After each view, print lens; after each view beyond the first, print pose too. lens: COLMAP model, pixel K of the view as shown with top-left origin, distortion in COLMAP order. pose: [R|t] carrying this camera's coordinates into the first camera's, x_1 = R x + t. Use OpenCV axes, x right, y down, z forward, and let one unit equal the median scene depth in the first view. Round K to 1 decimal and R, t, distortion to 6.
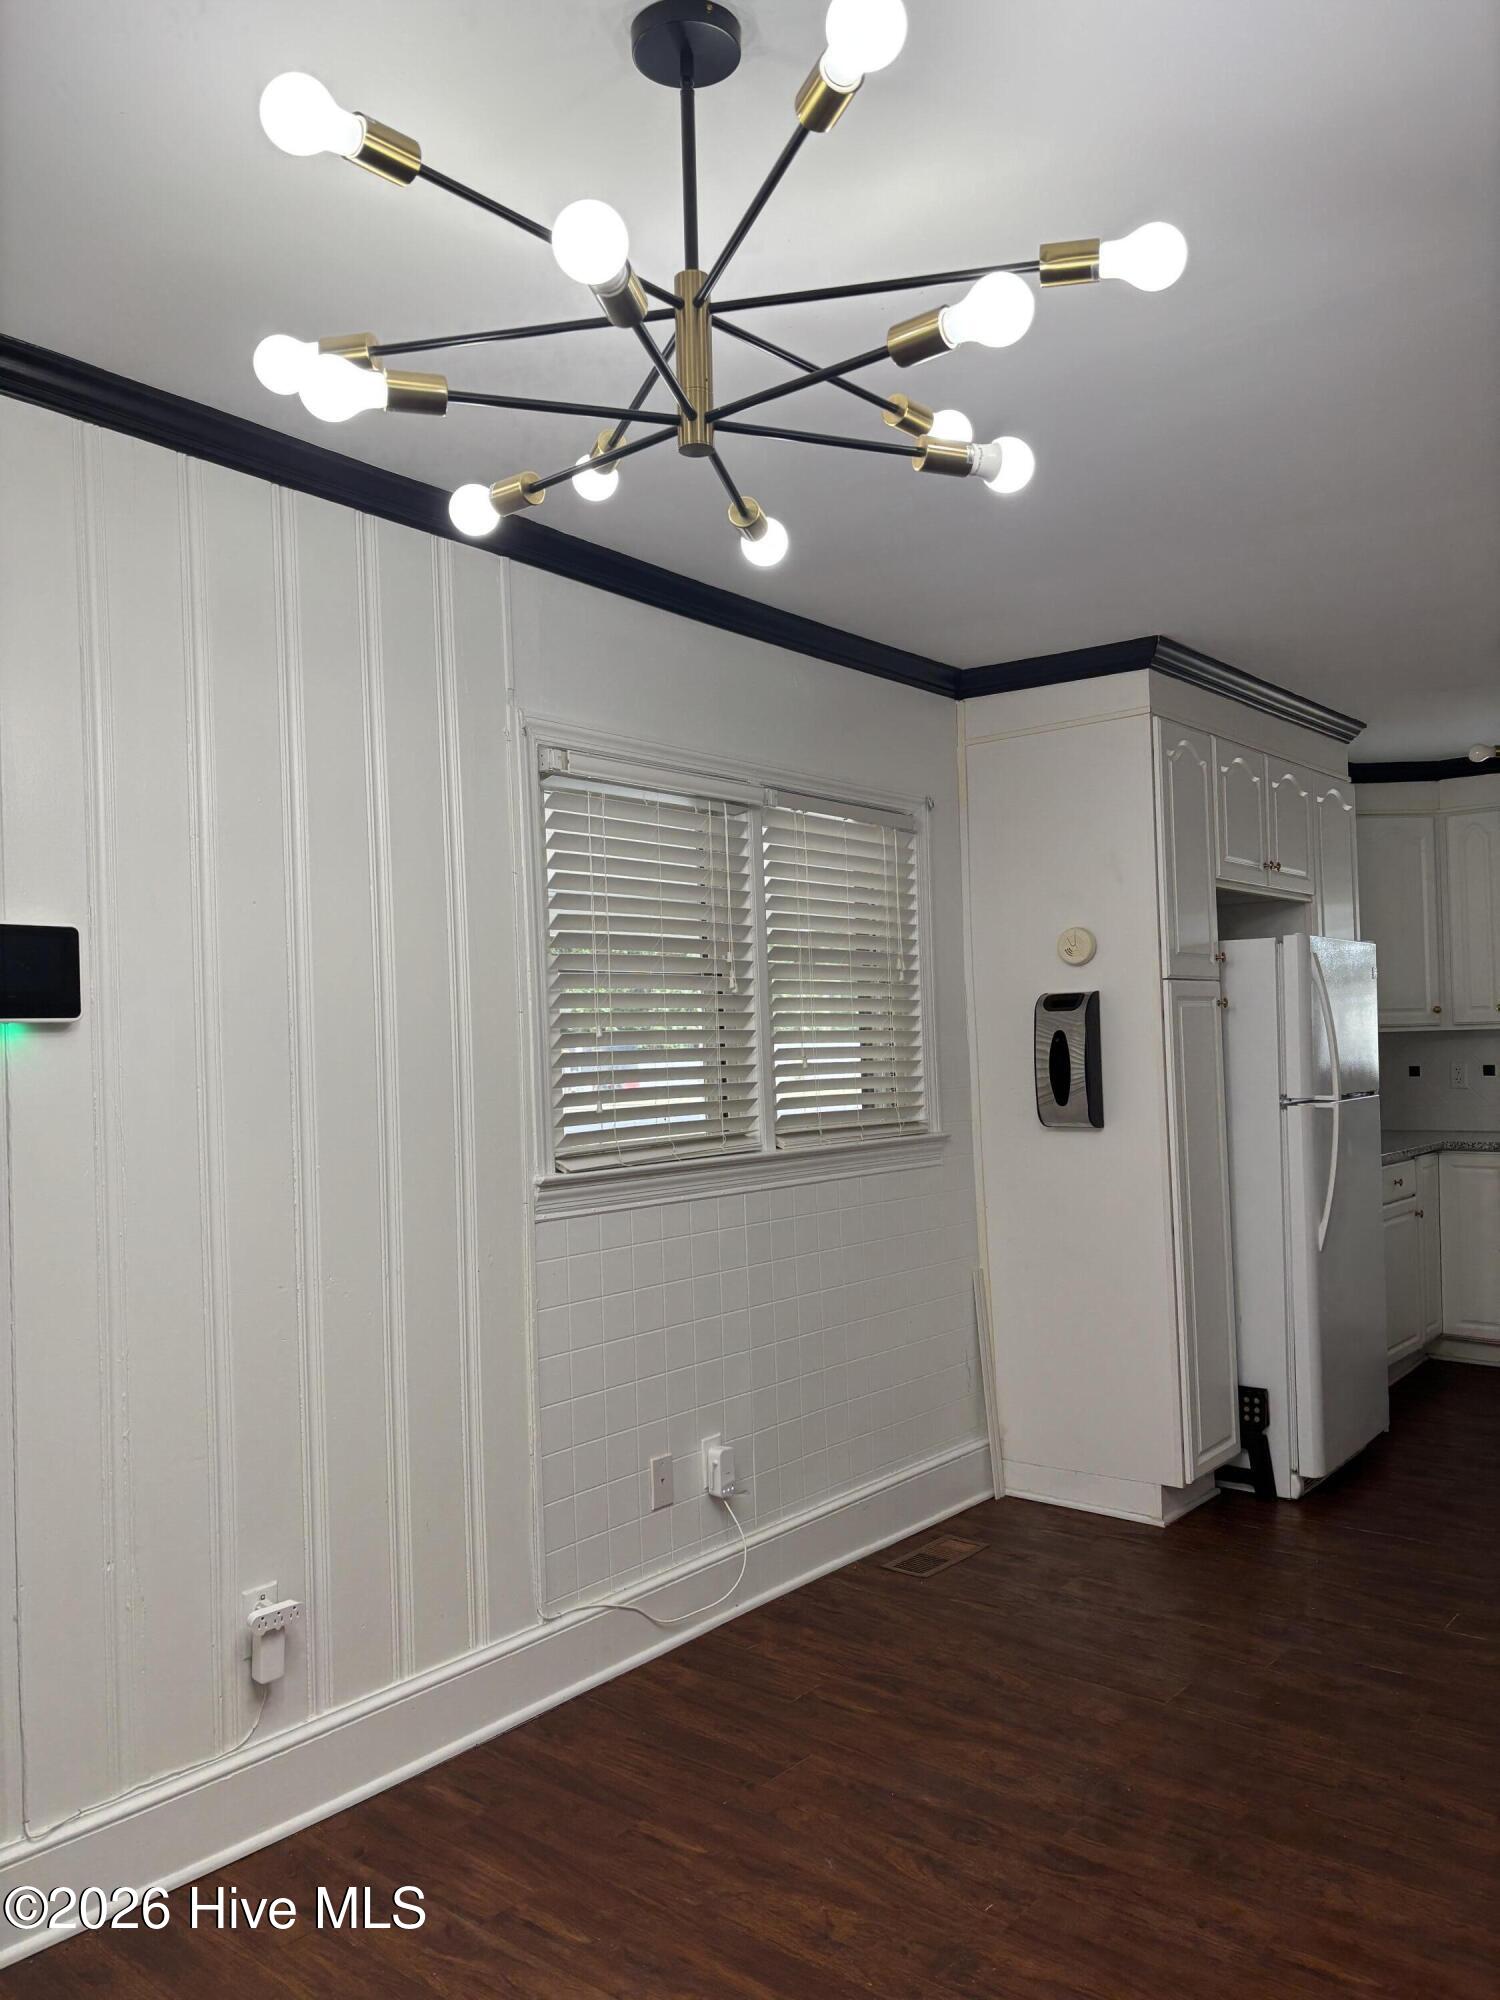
lens RADIAL K [[1519.1, 0, 751.9], [0, 1519.1, 1008.1], [0, 0, 1]] dist [0.005360, -0.004756]
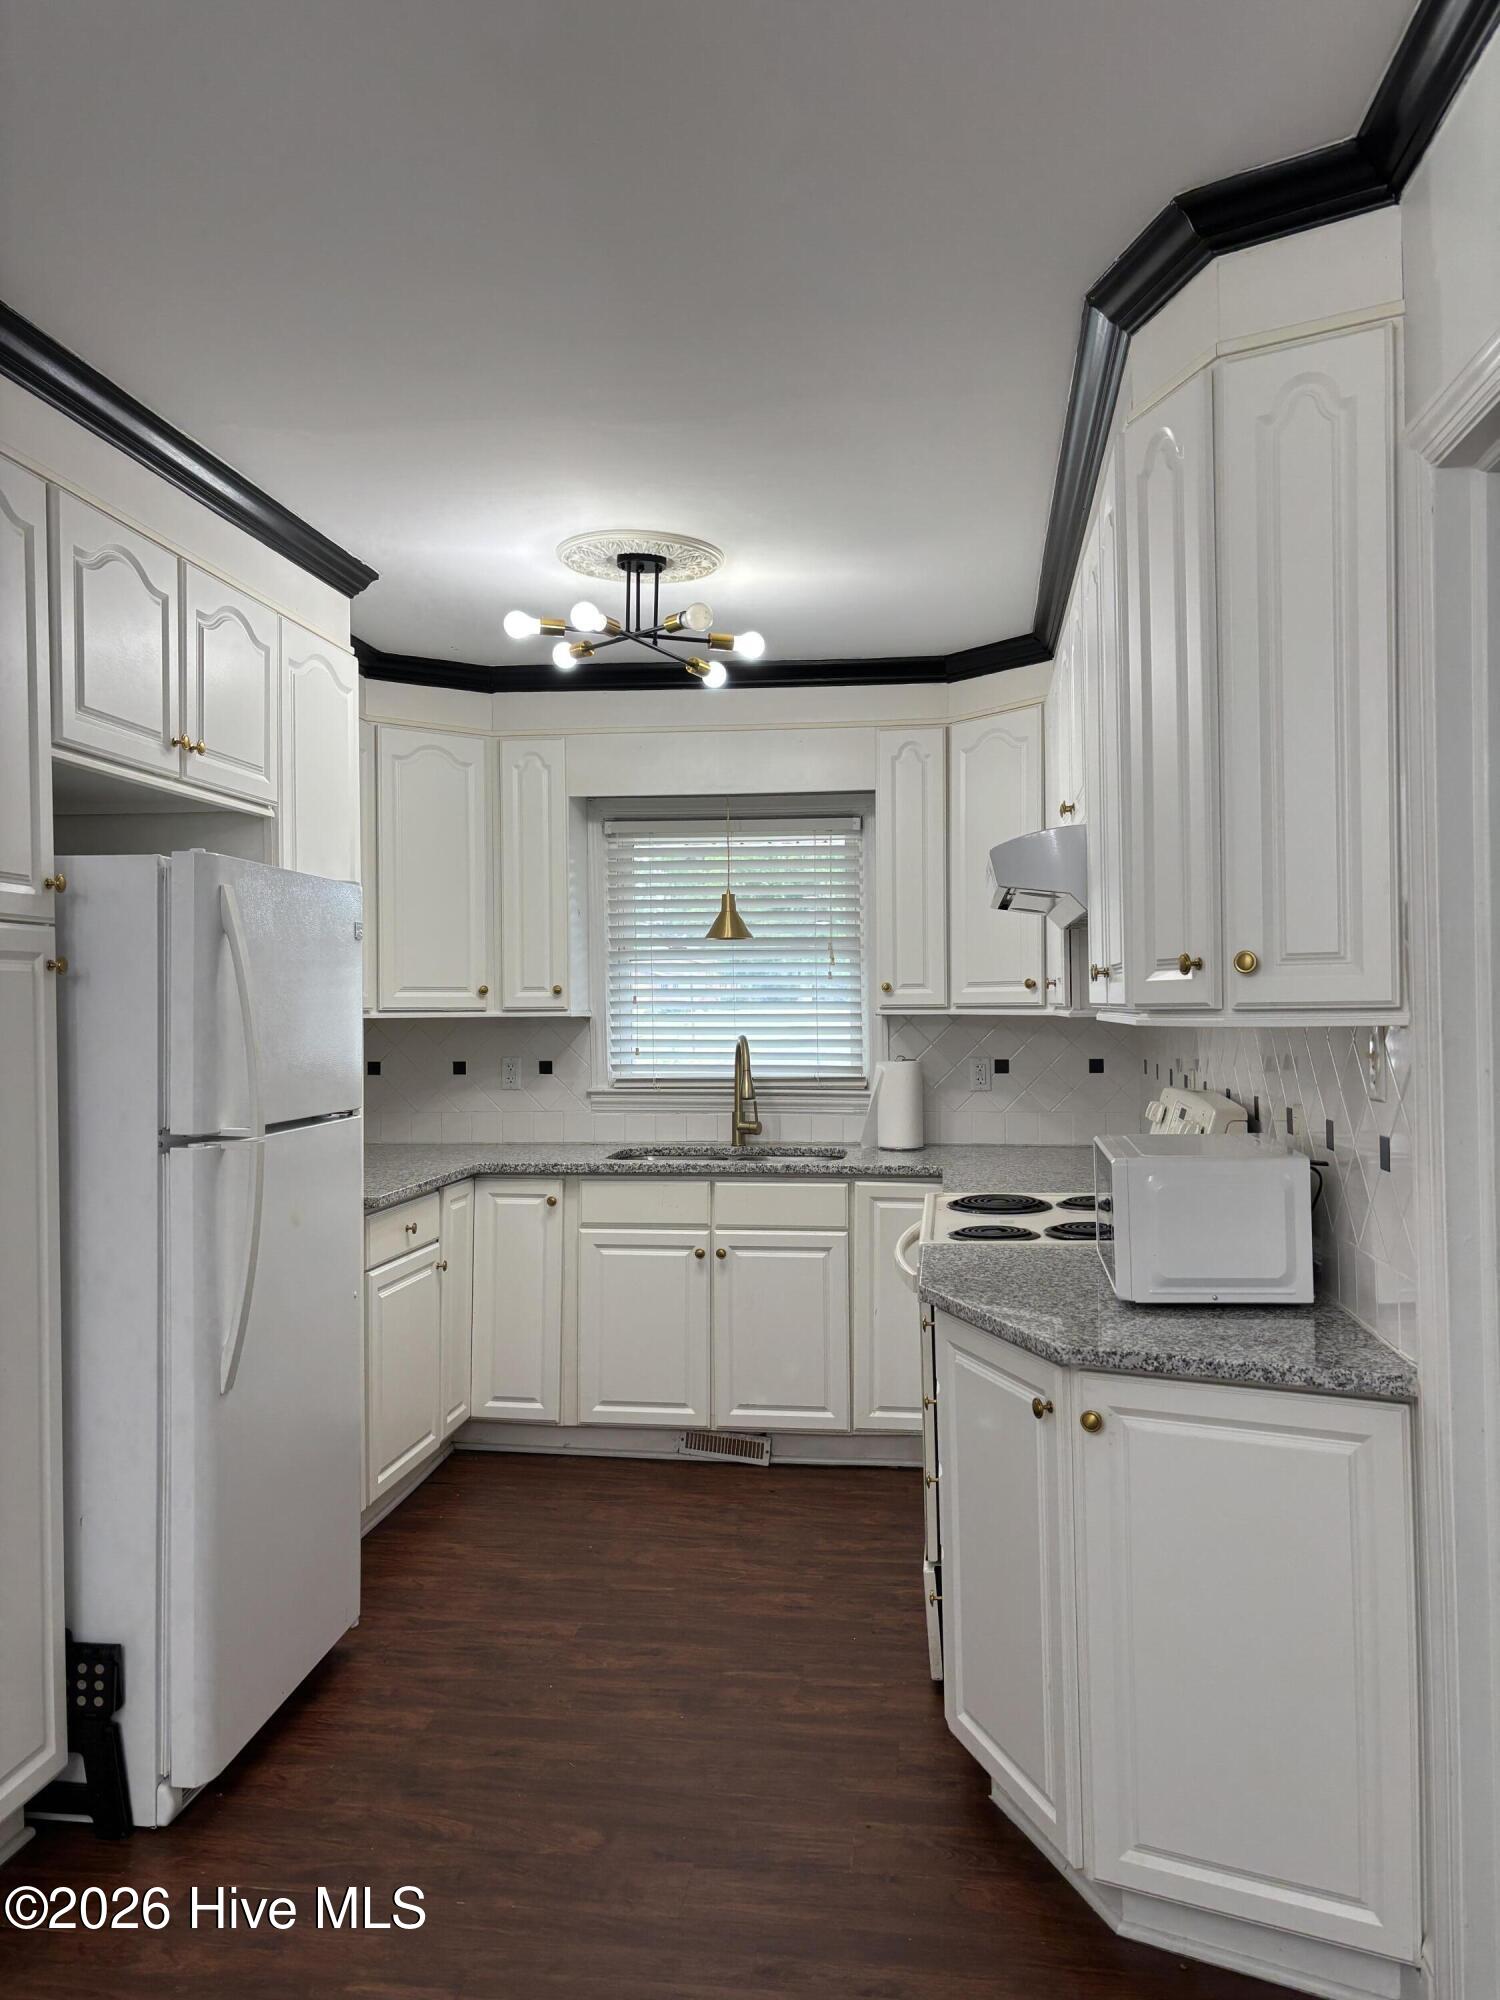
lens RADIAL K [[1519.1, 0, 751.5], [0, 1519.1, 996.4], [0, 0, 1]] dist [0.005360, -0.004756]
pose [[0.852156, 0.024028, 0.522736, 0.235360], [-0.027547, 0.999620, -0.001042, 0.001464], [-0.522563, -0.013512, 0.852494, 0.390345]]
